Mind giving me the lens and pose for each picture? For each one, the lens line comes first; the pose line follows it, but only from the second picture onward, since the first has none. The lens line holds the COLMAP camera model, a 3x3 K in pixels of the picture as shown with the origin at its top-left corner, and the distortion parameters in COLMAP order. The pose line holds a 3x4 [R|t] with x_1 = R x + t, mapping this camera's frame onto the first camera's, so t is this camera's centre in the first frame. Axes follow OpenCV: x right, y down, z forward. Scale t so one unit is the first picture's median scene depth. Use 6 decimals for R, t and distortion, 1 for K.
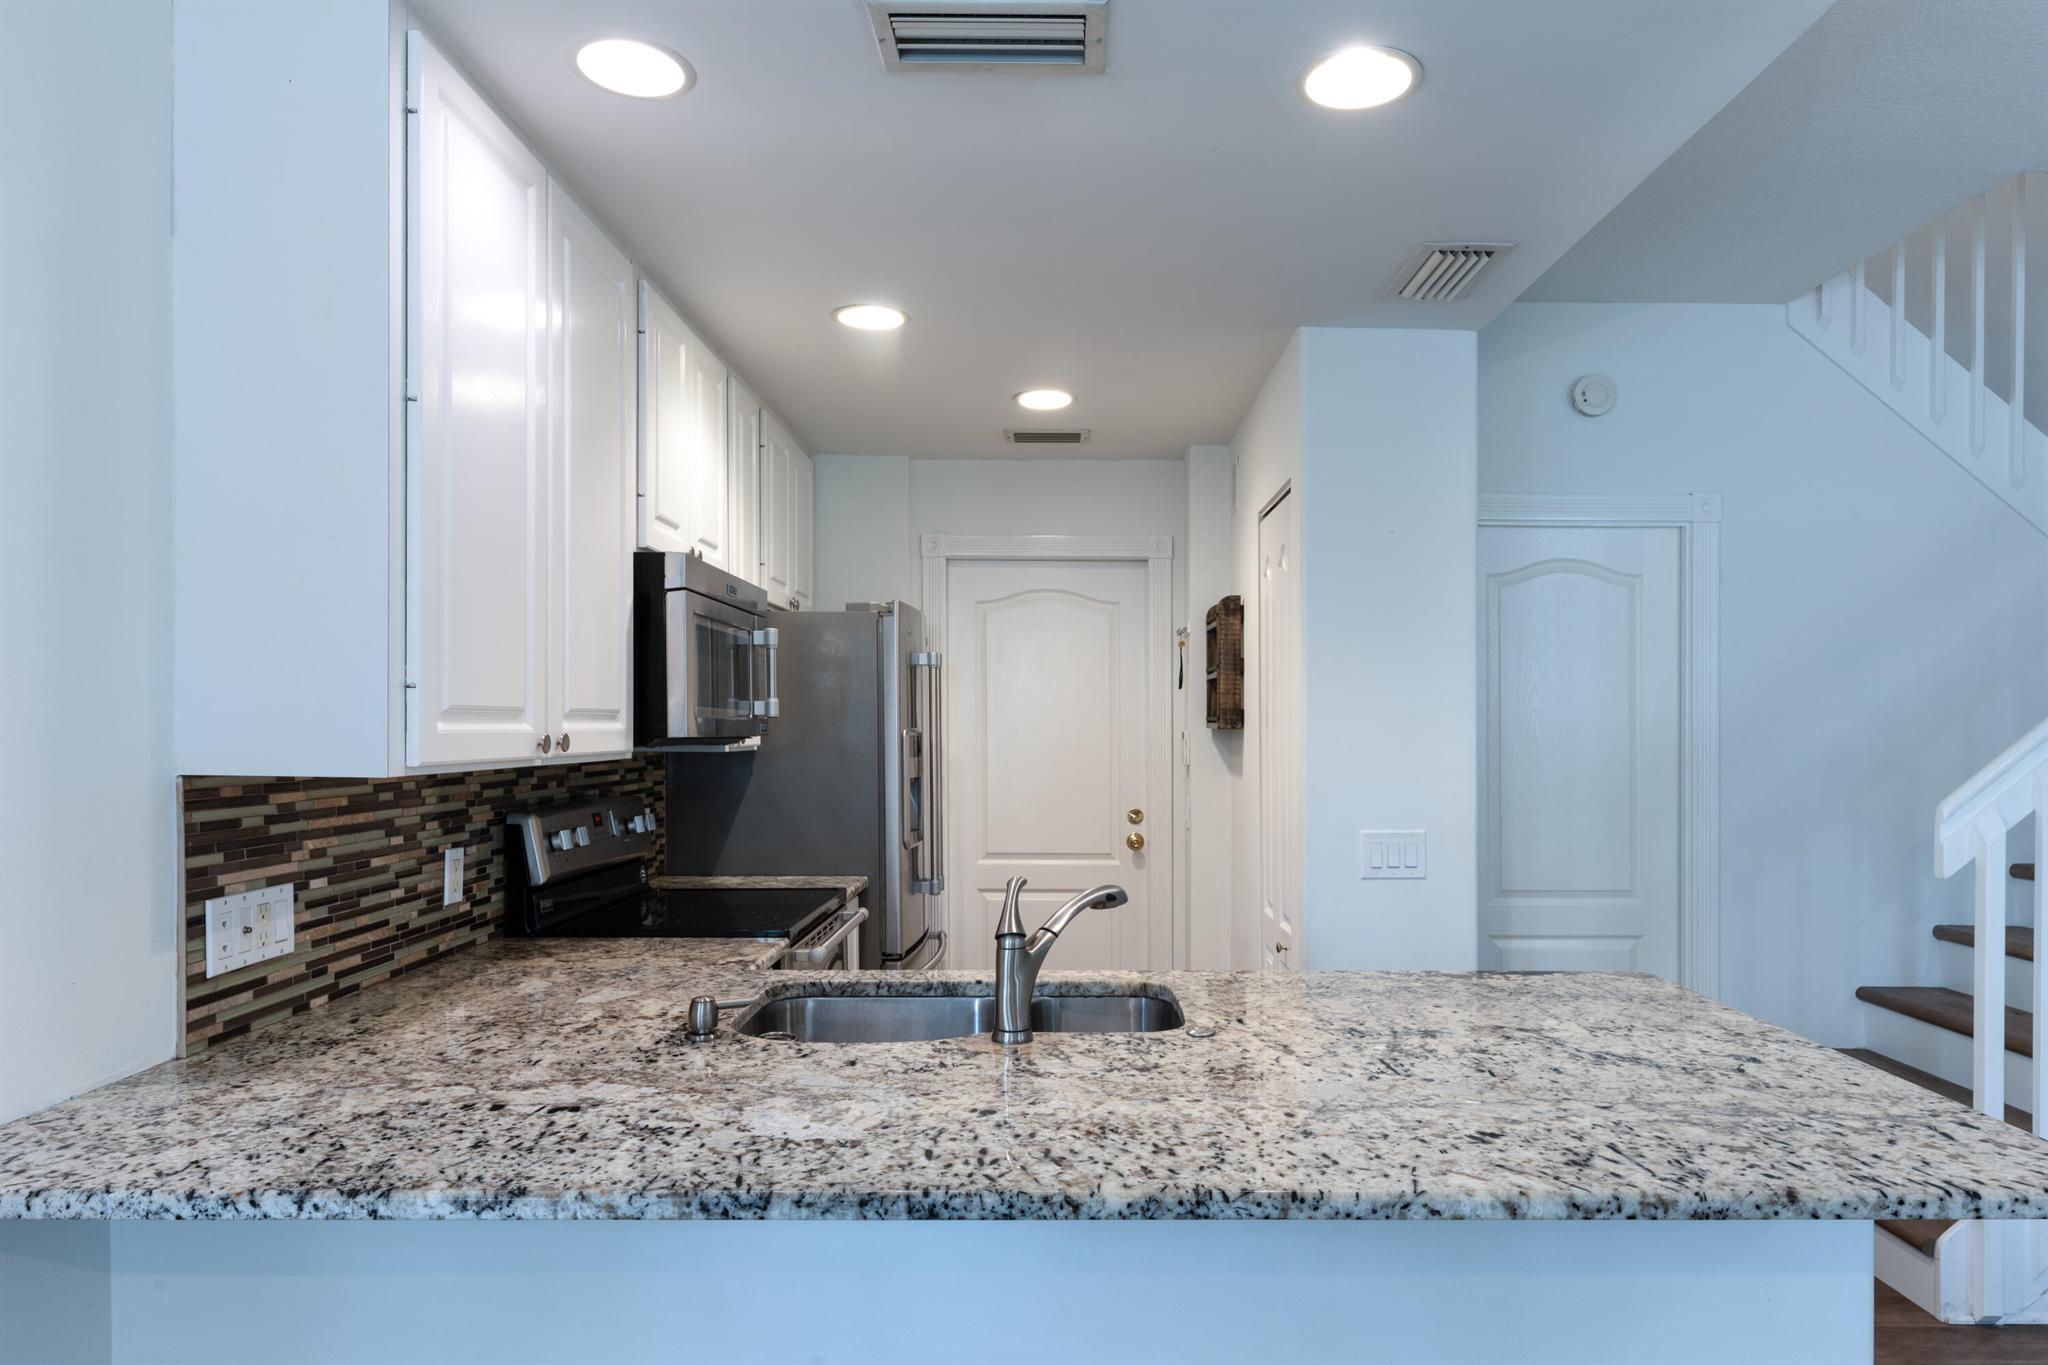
lens RADIAL K [[1314.7, 0, 1025.6], [0, 1314.7, 689.4], [0, 0, 1]] dist [-0.004569, -0.000949]
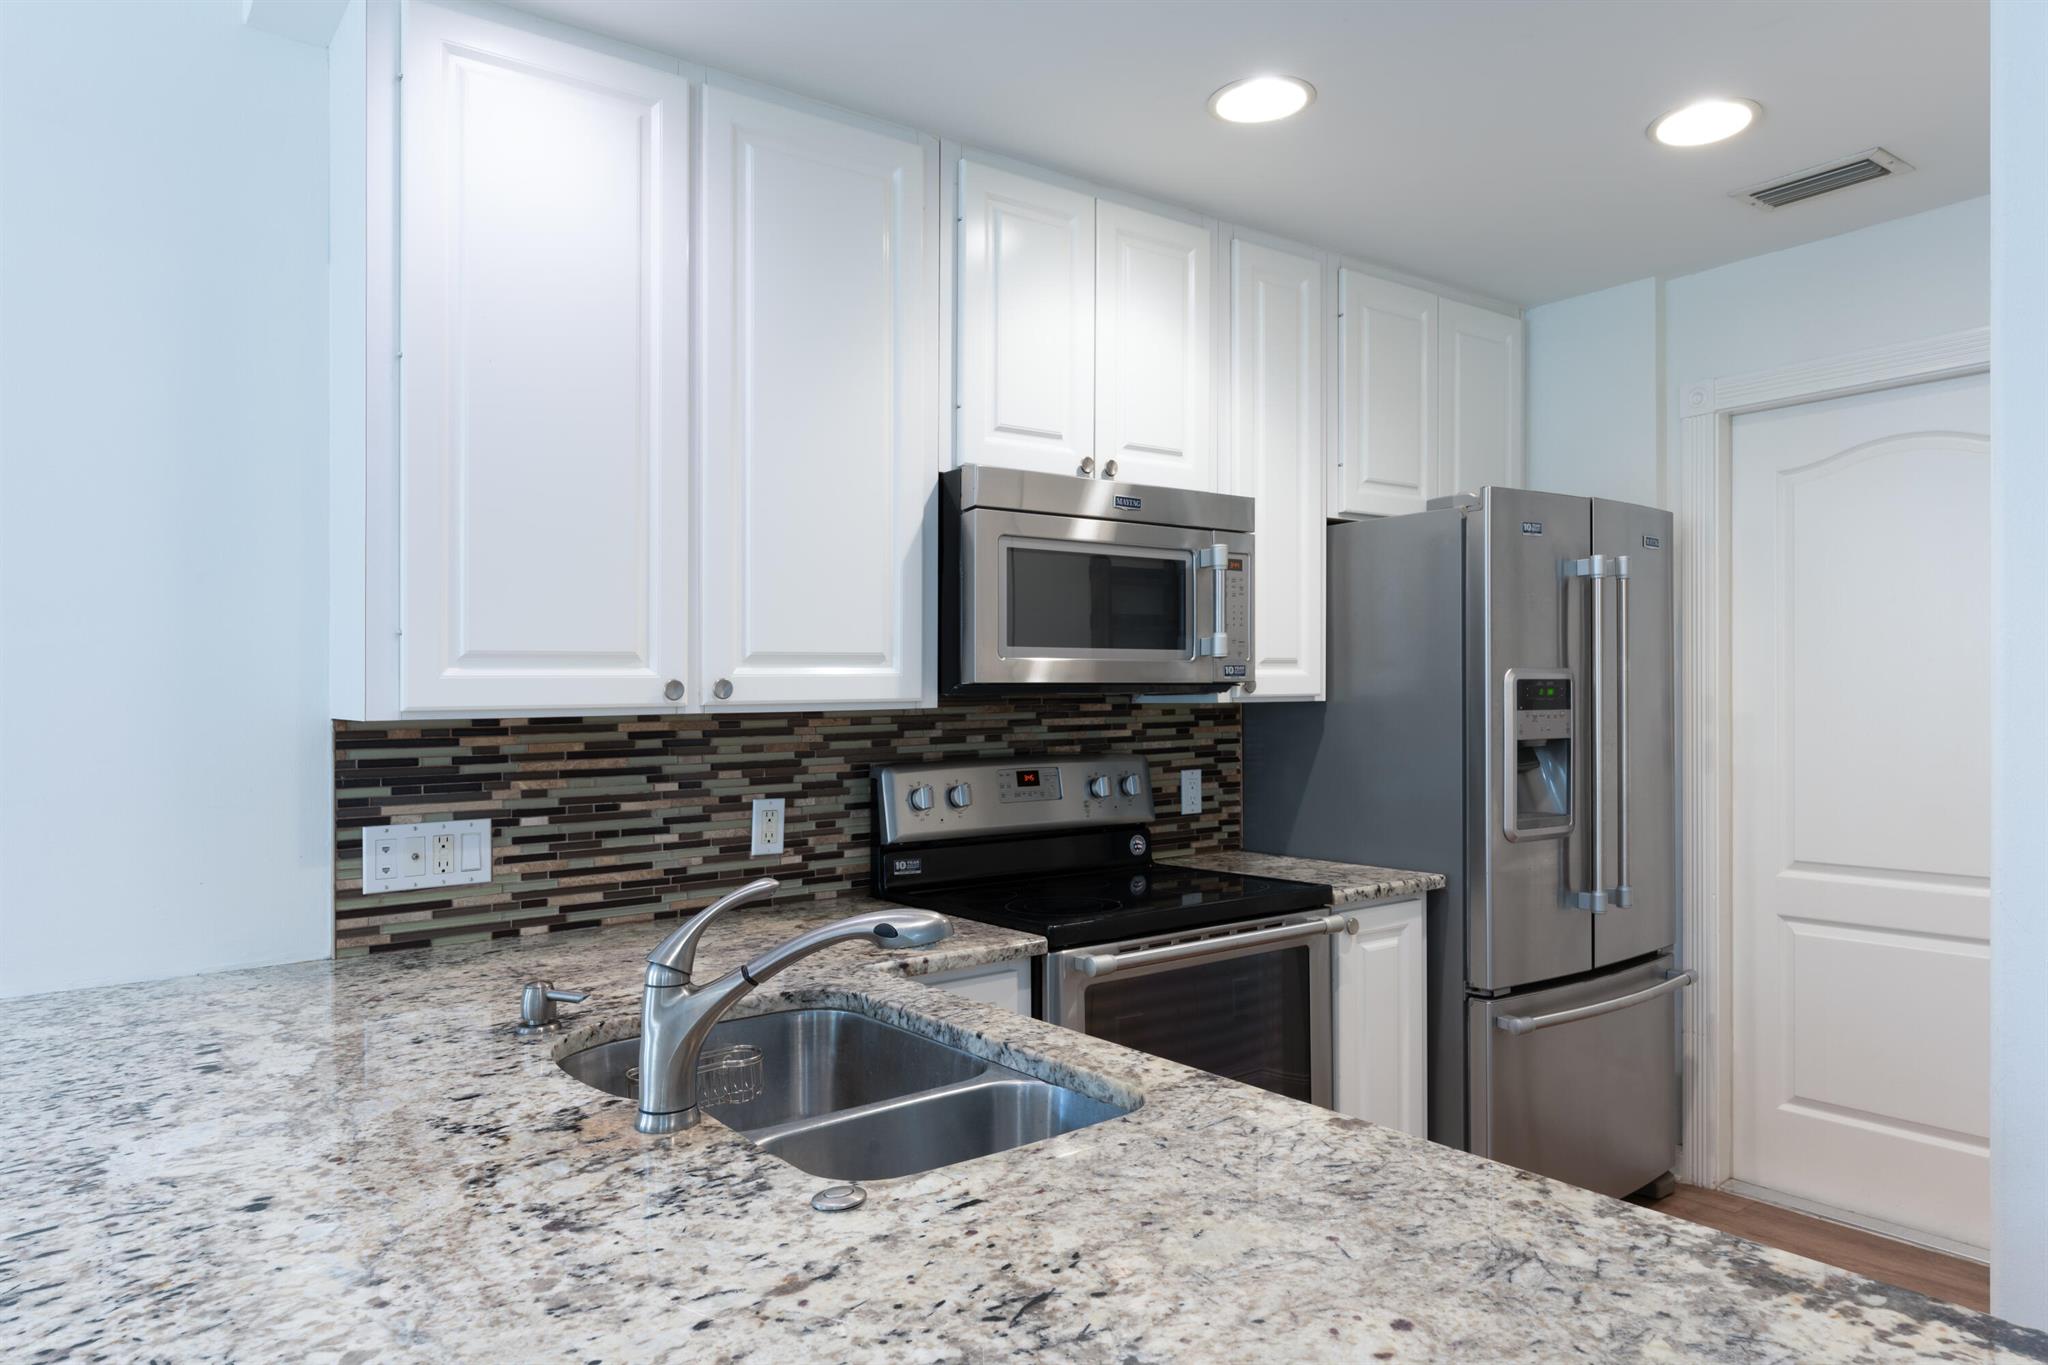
lens RADIAL K [[1304.1, 0, 1023.5], [0, 1304.1, 684.8], [0, 0, 1]] dist [-0.003343, 0.000548]
pose [[0.588953, -0.018973, -0.807945, 0.589353], [0.038513, 0.999247, 0.004608, 0.047168], [0.807249, -0.033830, 0.589240, 0.720028]]
